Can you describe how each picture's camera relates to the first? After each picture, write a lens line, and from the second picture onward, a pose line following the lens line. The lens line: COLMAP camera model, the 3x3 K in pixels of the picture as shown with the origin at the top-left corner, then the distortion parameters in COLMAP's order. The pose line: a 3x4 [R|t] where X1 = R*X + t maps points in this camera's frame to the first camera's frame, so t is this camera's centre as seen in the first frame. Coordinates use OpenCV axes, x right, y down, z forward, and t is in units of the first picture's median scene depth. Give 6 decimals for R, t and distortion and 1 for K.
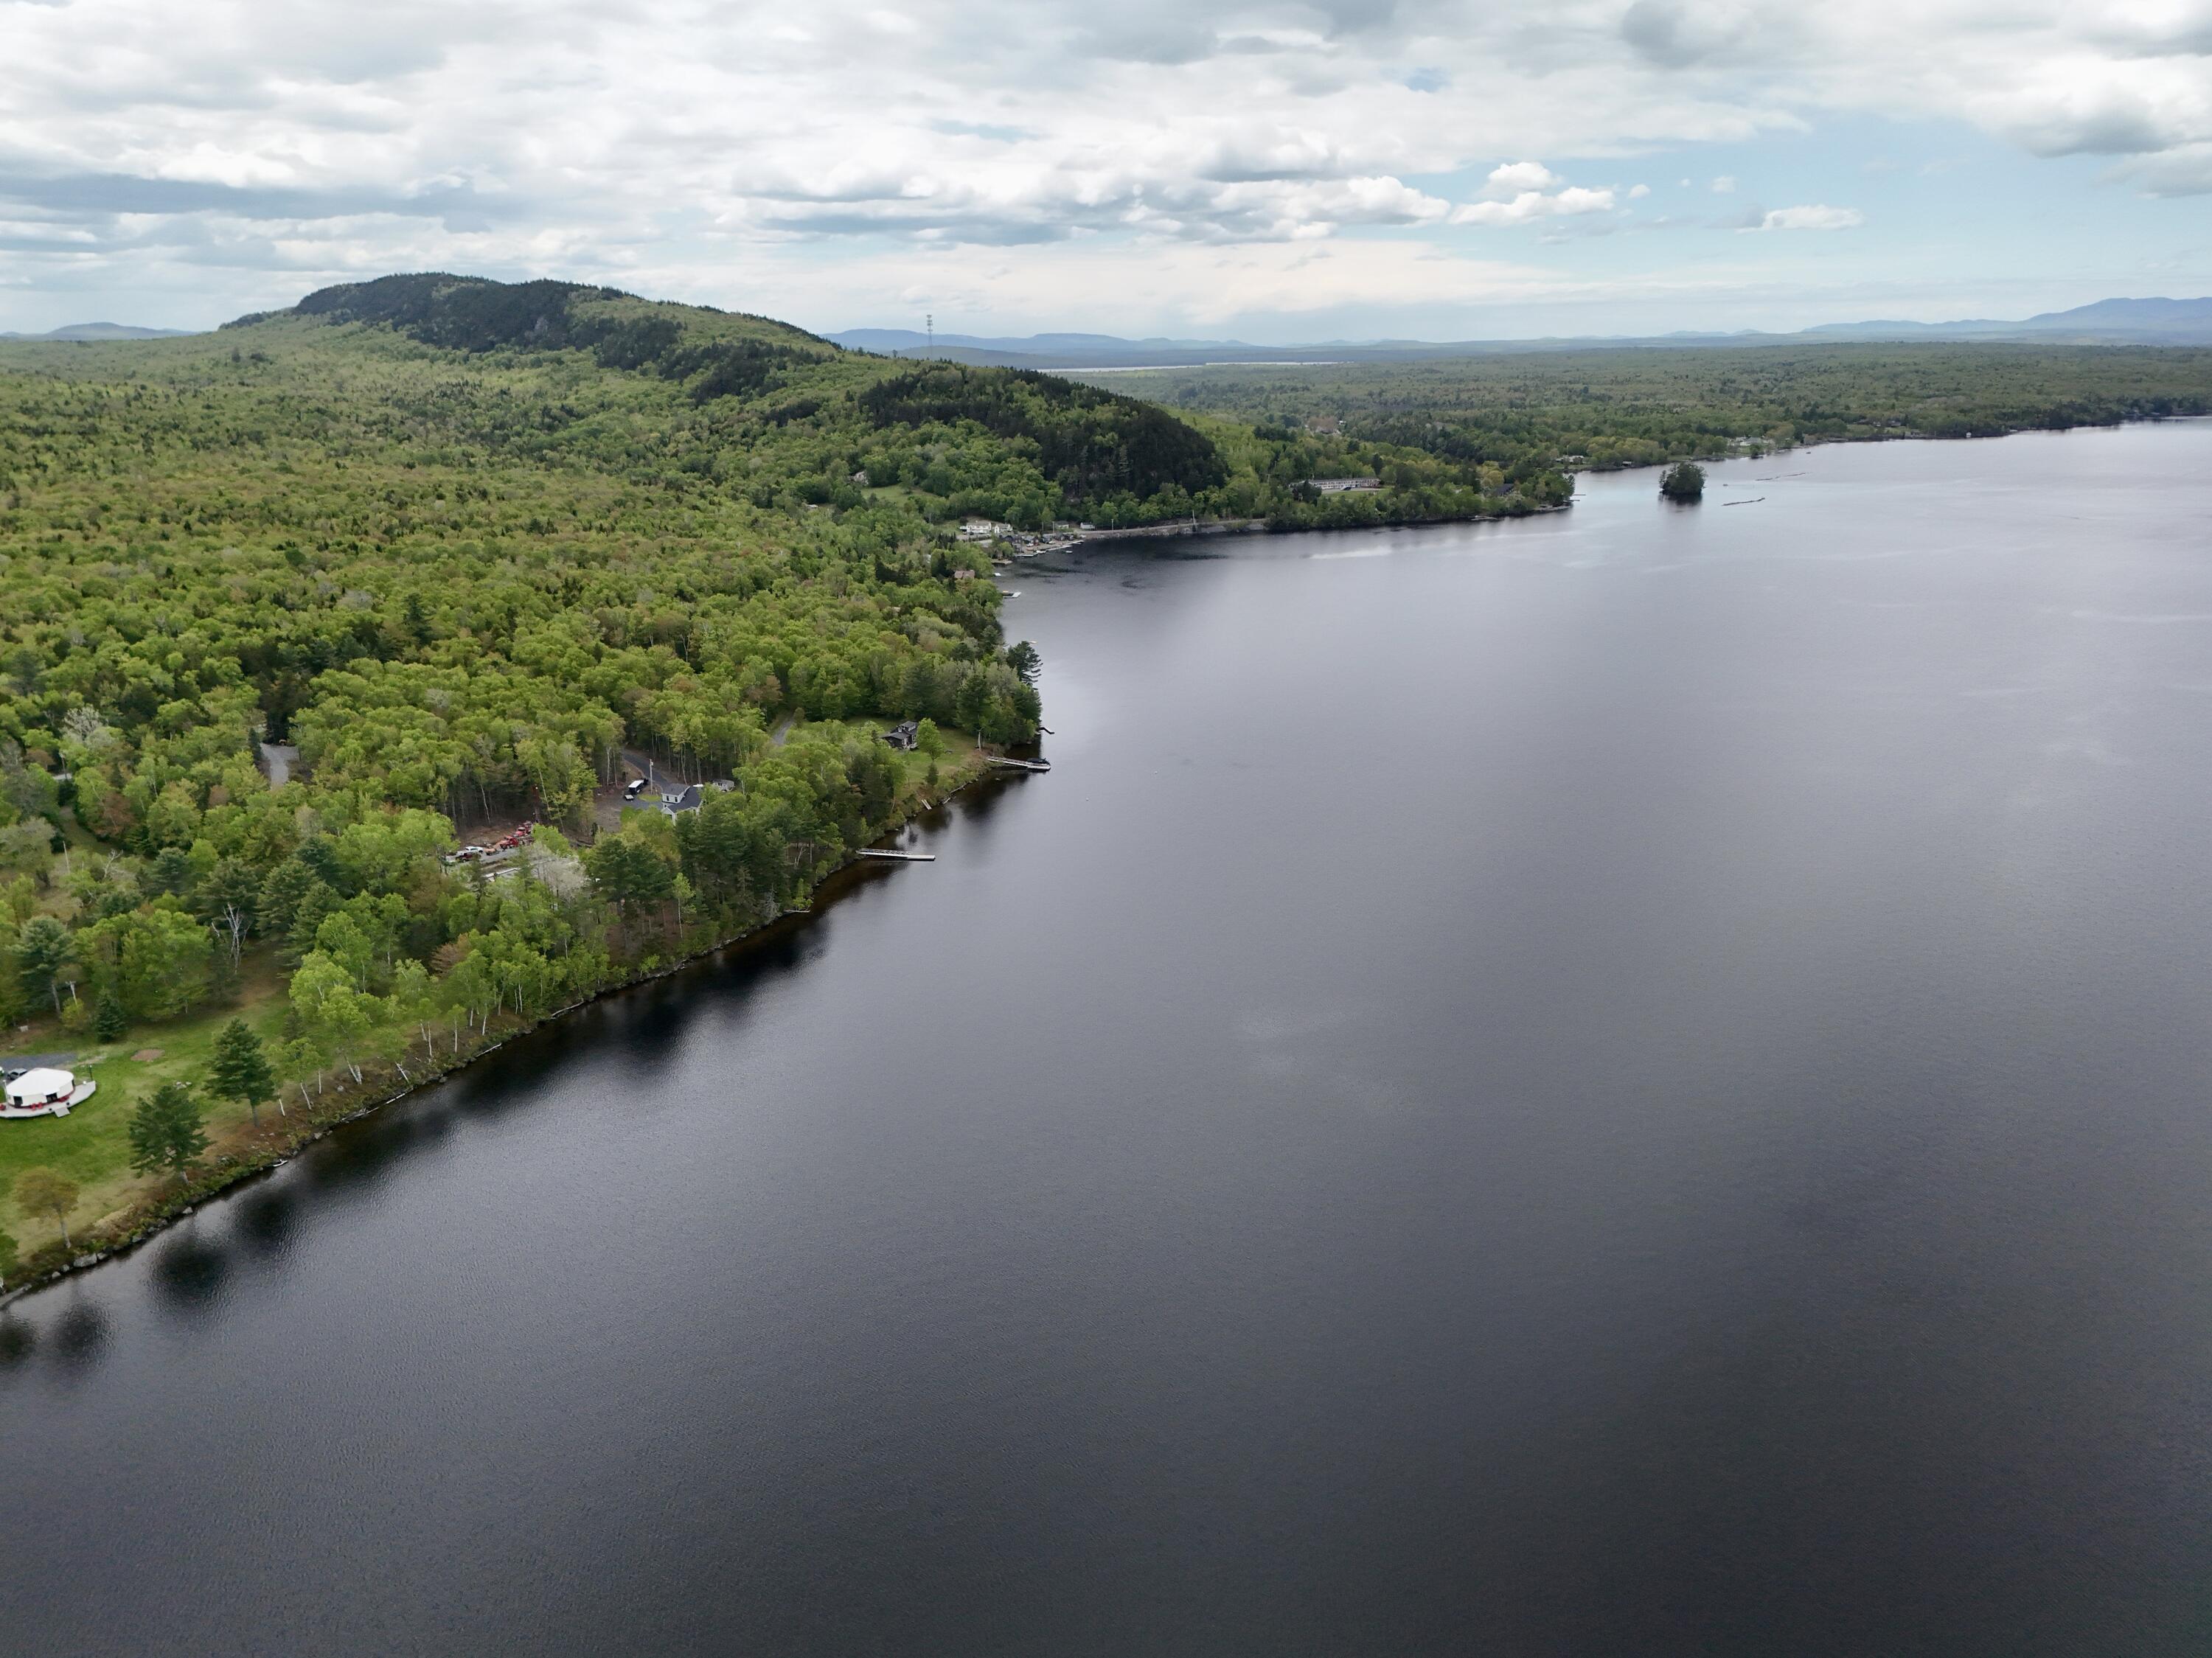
lens RADIAL K [[1634.8, 0, 1099.7], [0, 1634.8, 817.6], [0, 0, 1]] dist [0.039290, -0.020735]
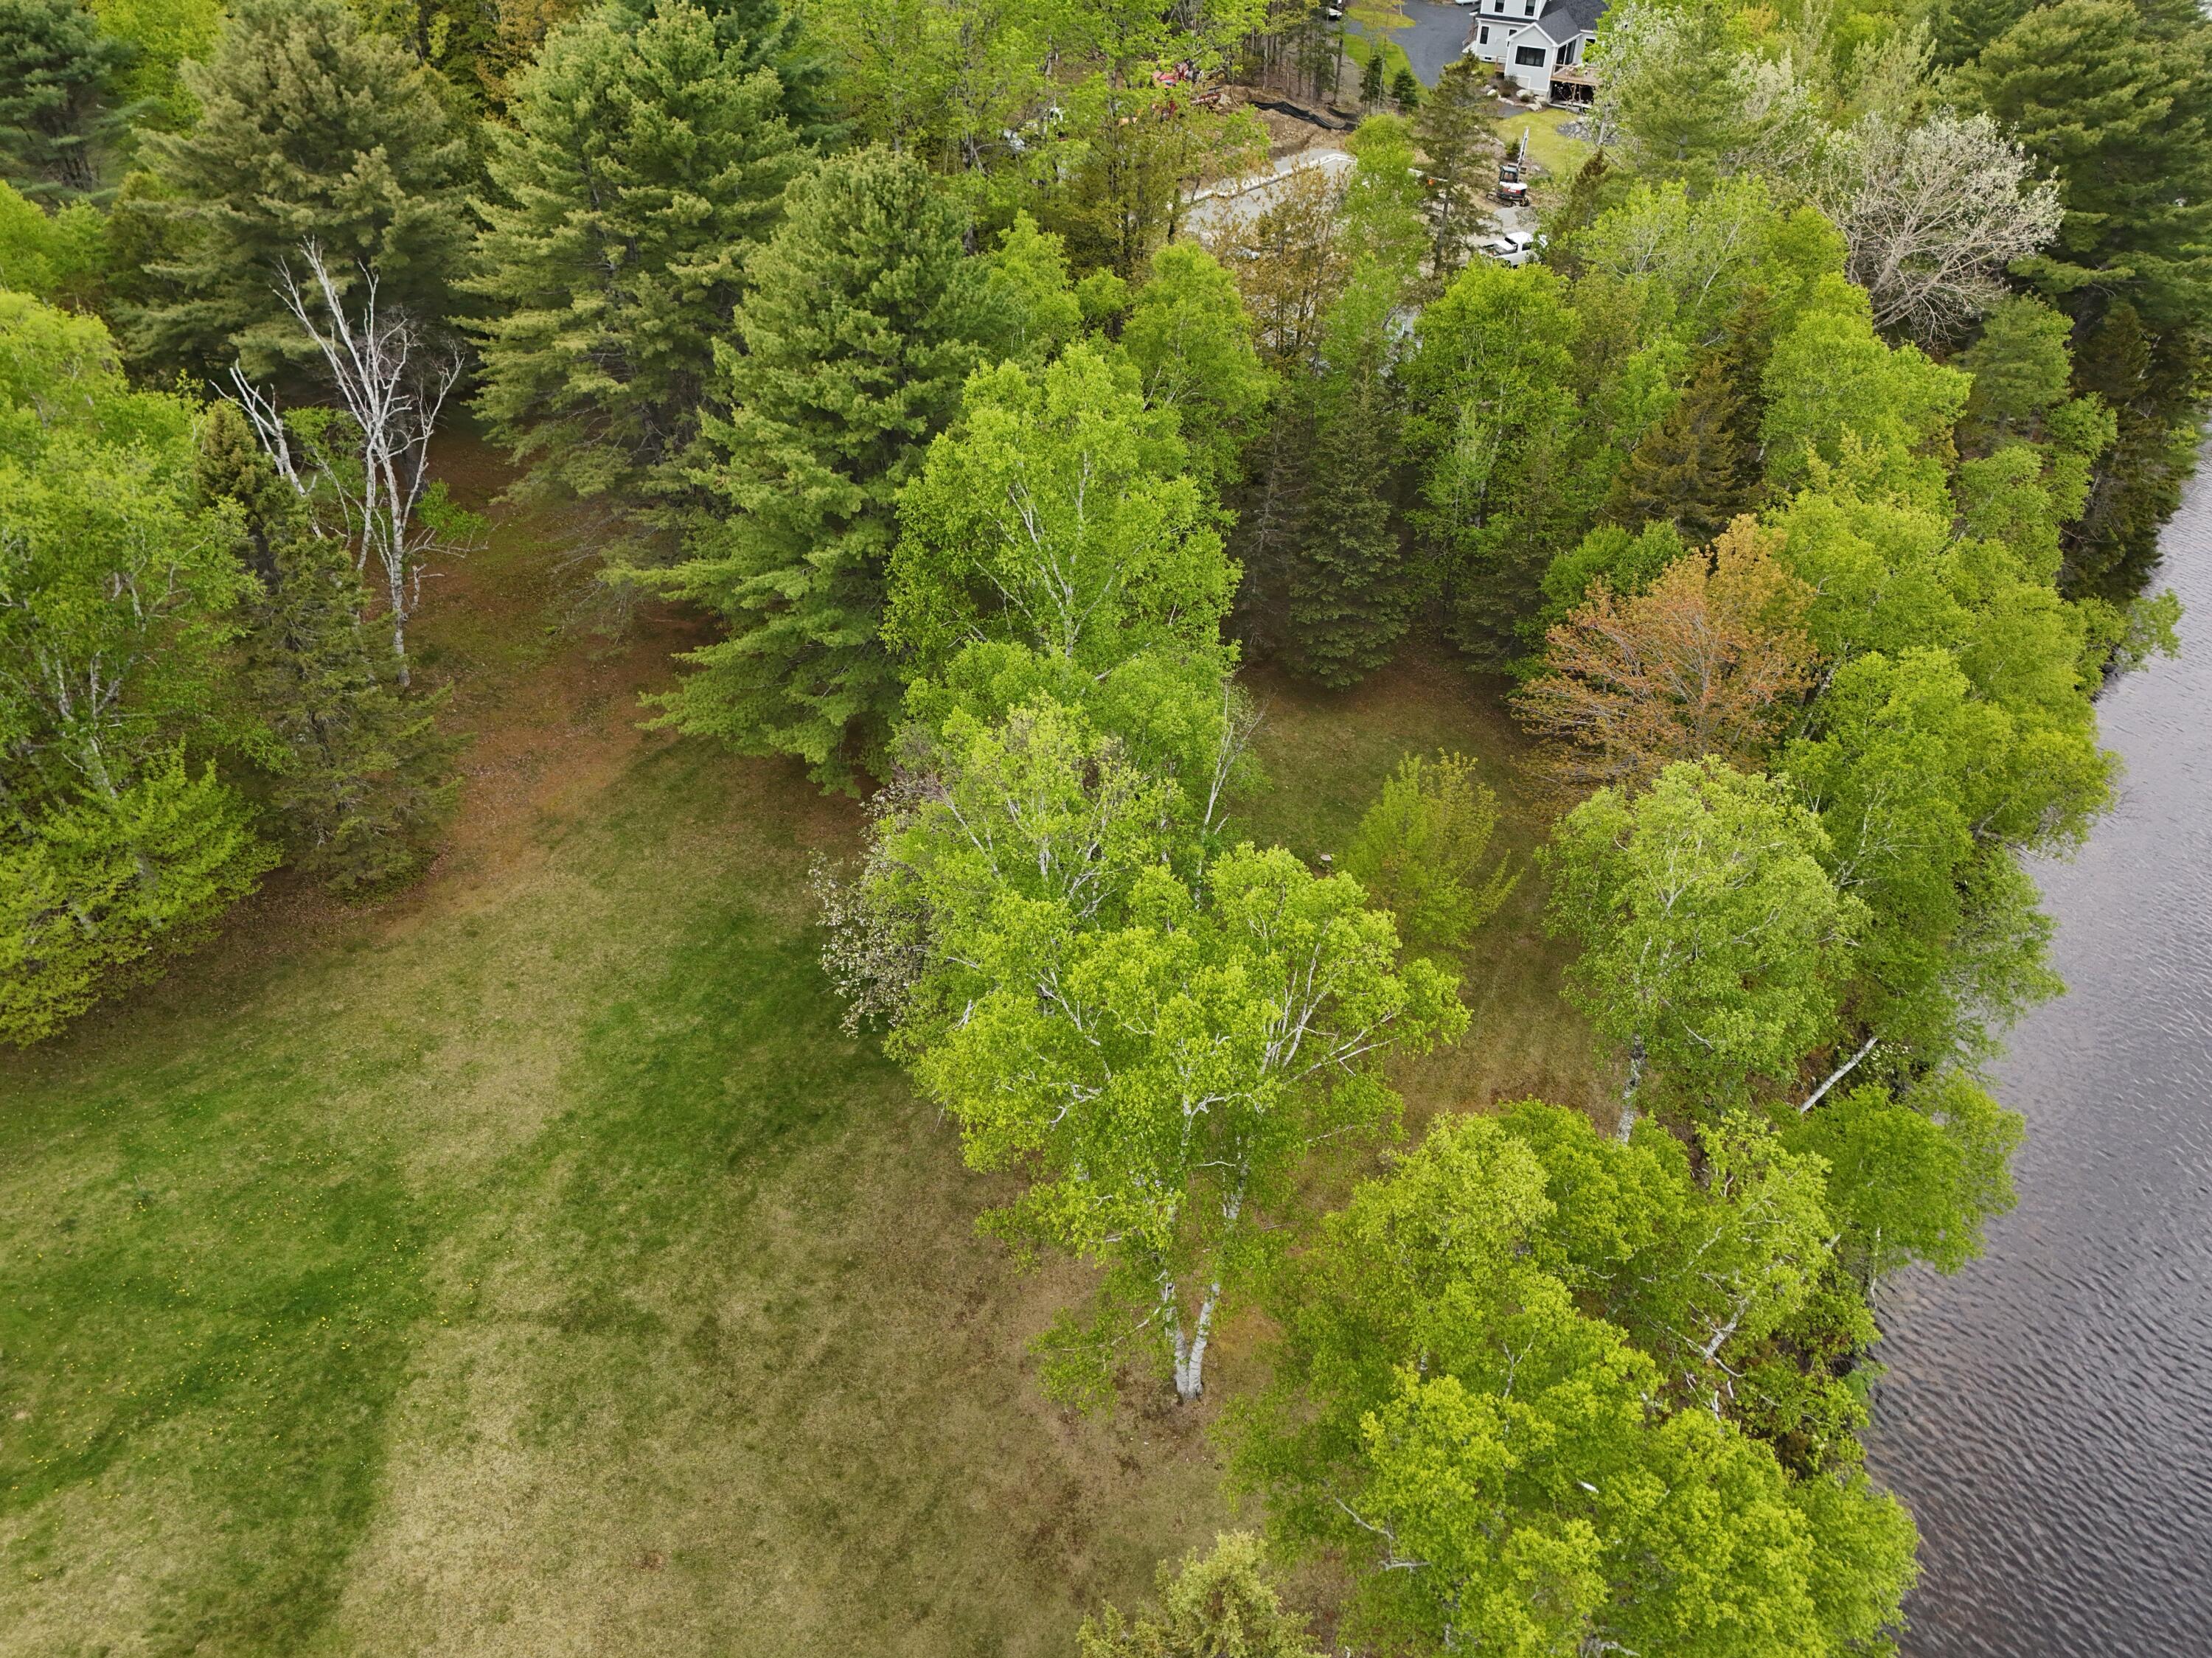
lens RADIAL K [[1634.8, 0, 1112.5], [0, 1634.8, 829.5], [0, 0, 1]] dist [0.039290, -0.020735]
pose [[0.997578, 0.054158, -0.043650, -0.434646], [-0.034976, 0.932976, 0.358234, 0.043298], [0.060126, -0.355840, 0.932611, 0.824579]]
